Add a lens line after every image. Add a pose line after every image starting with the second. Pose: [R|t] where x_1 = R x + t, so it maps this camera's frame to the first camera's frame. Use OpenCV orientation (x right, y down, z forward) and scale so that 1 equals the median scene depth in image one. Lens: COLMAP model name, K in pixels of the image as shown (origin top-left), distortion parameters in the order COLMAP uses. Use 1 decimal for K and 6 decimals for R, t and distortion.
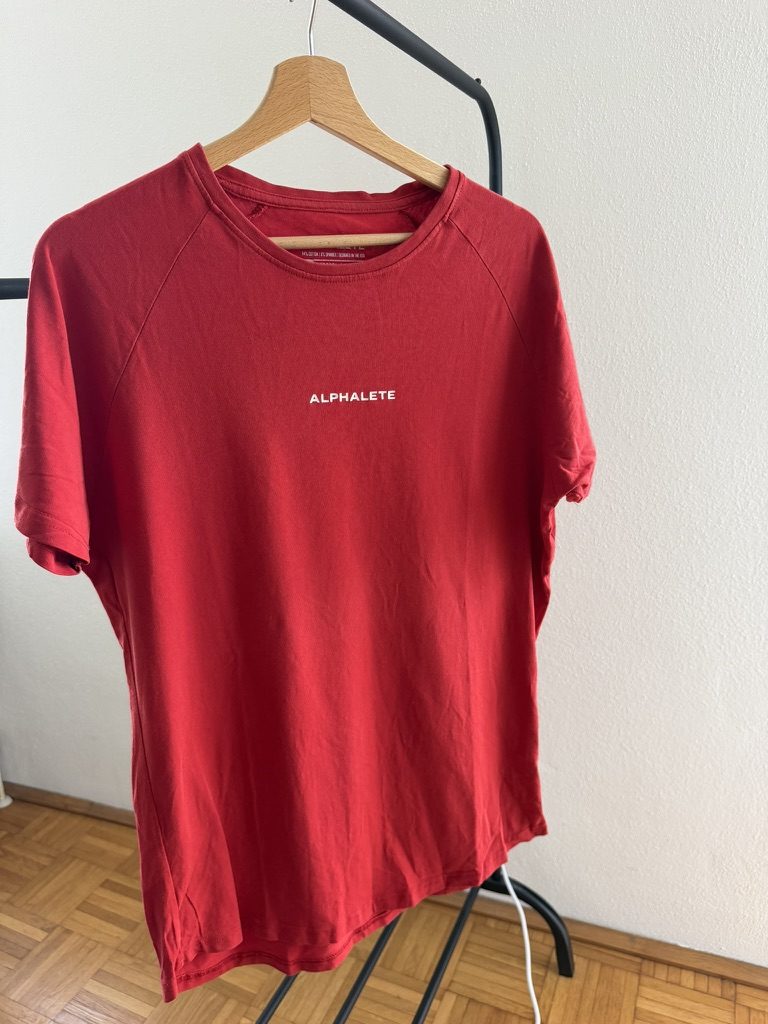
lens RADIAL K [[740.0, 0, 383.6], [0, 740.0, 510.1], [0, 0, 1]] dist [0.008443, -0.046484]
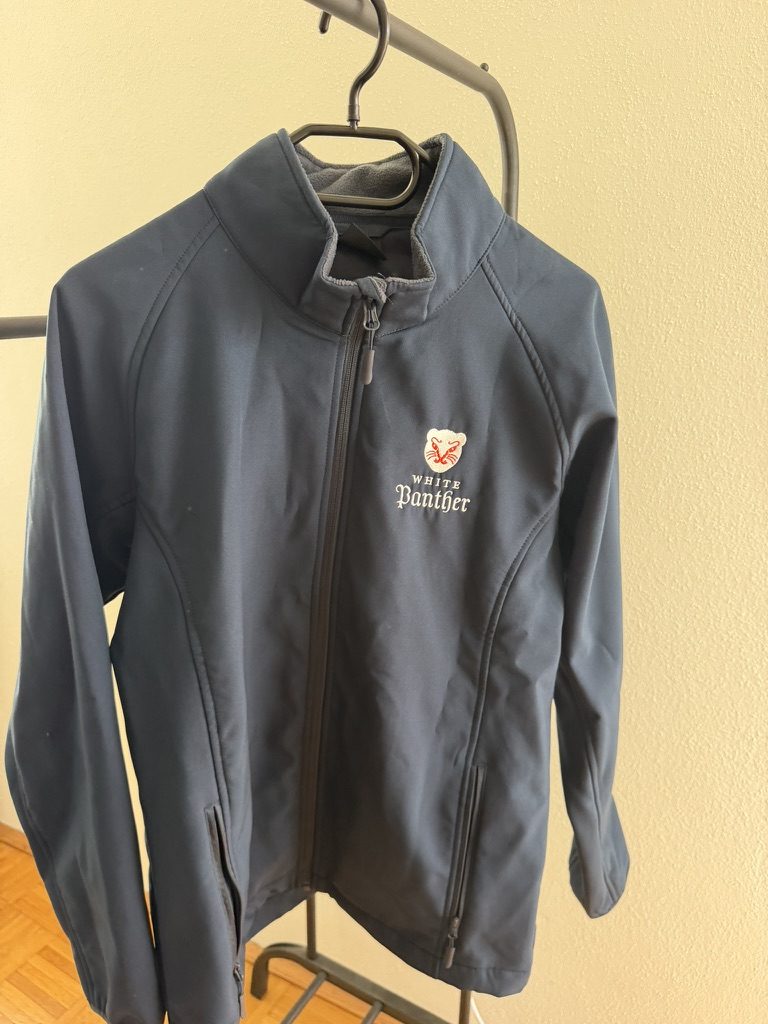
lens RADIAL K [[743.0, 0, 382.7], [0, 743.0, 508.9], [0, 0, 1]] dist [-0.031222, 0.007338]
pose [[0.991905, 0.083203, -0.095929, 0.093005], [-0.082141, 0.996508, 0.014968, -0.099673], [0.096839, -0.006967, 0.995276, 0.177849]]
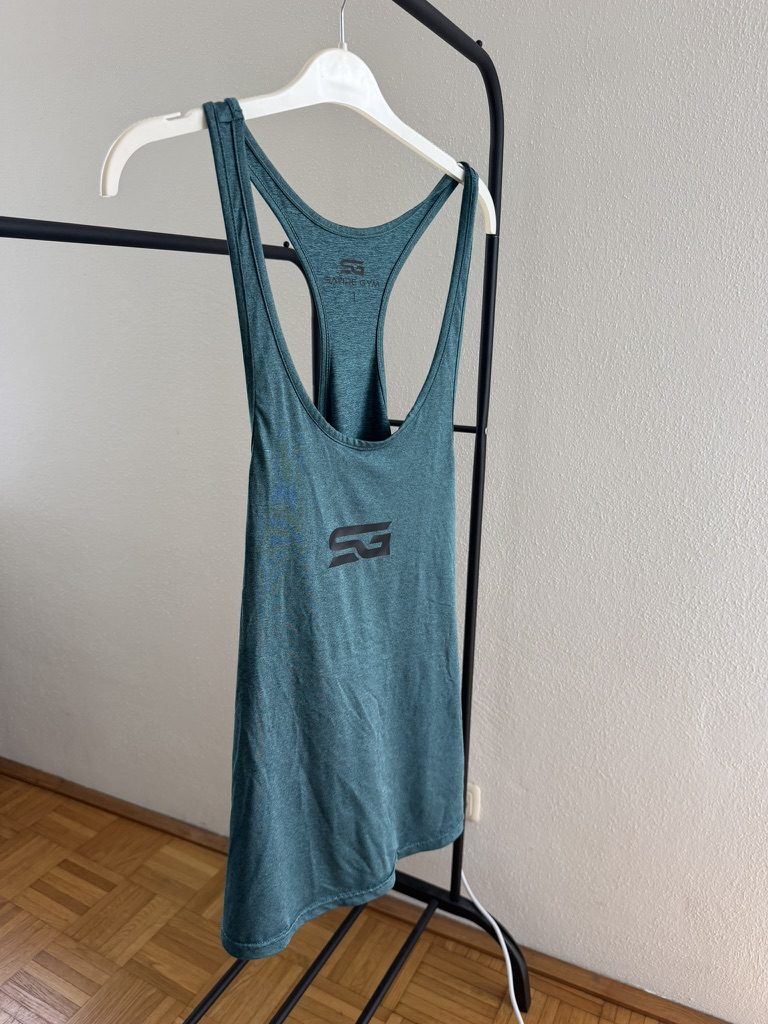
lens RADIAL K [[739.1, 0, 384.0], [0, 739.1, 512.0], [0, 0, 1]] dist [0.006399, -0.036657]
pose [[0.995930, 0.076640, -0.047431, 0.069168], [-0.076799, 0.997045, -0.001545, 0.012006], [0.047172, 0.005181, 0.998873, 0.048186]]
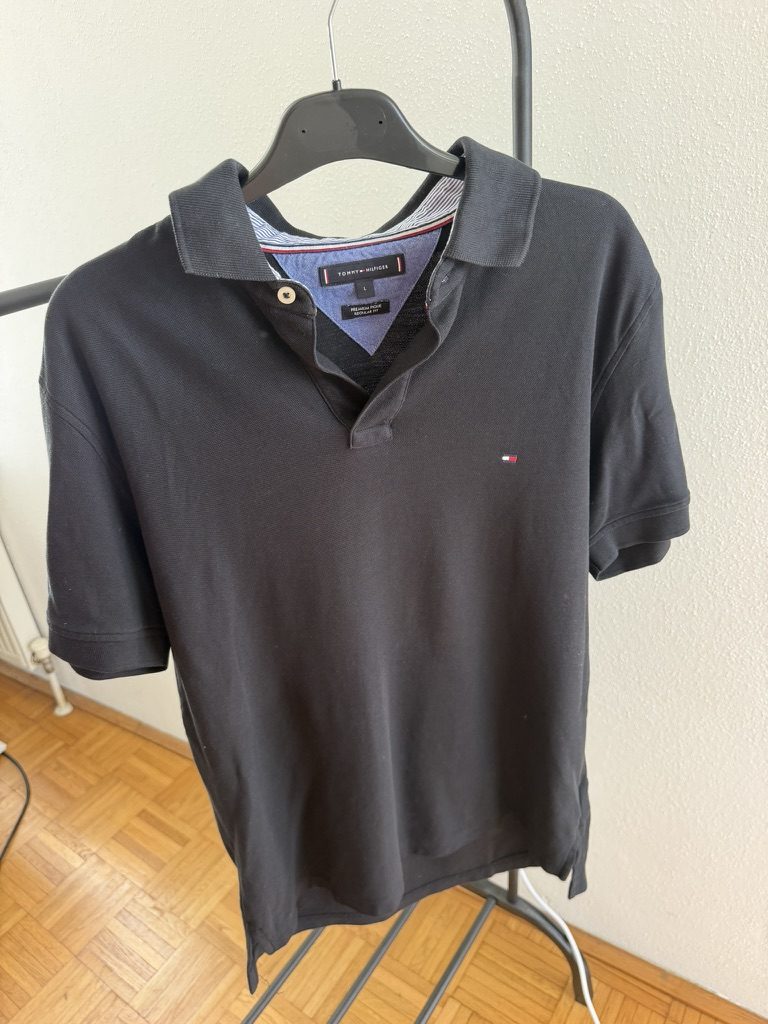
lens RADIAL K [[743.0, 0, 382.7], [0, 743.0, 508.9], [0, 0, 1]] dist [-0.031222, 0.007338]
pose [[0.982226, 0.059716, -0.177949, 0.128437], [-0.017516, 0.973067, 0.229857, -0.174343], [0.186882, -0.222655, 0.956818, 0.213719]]
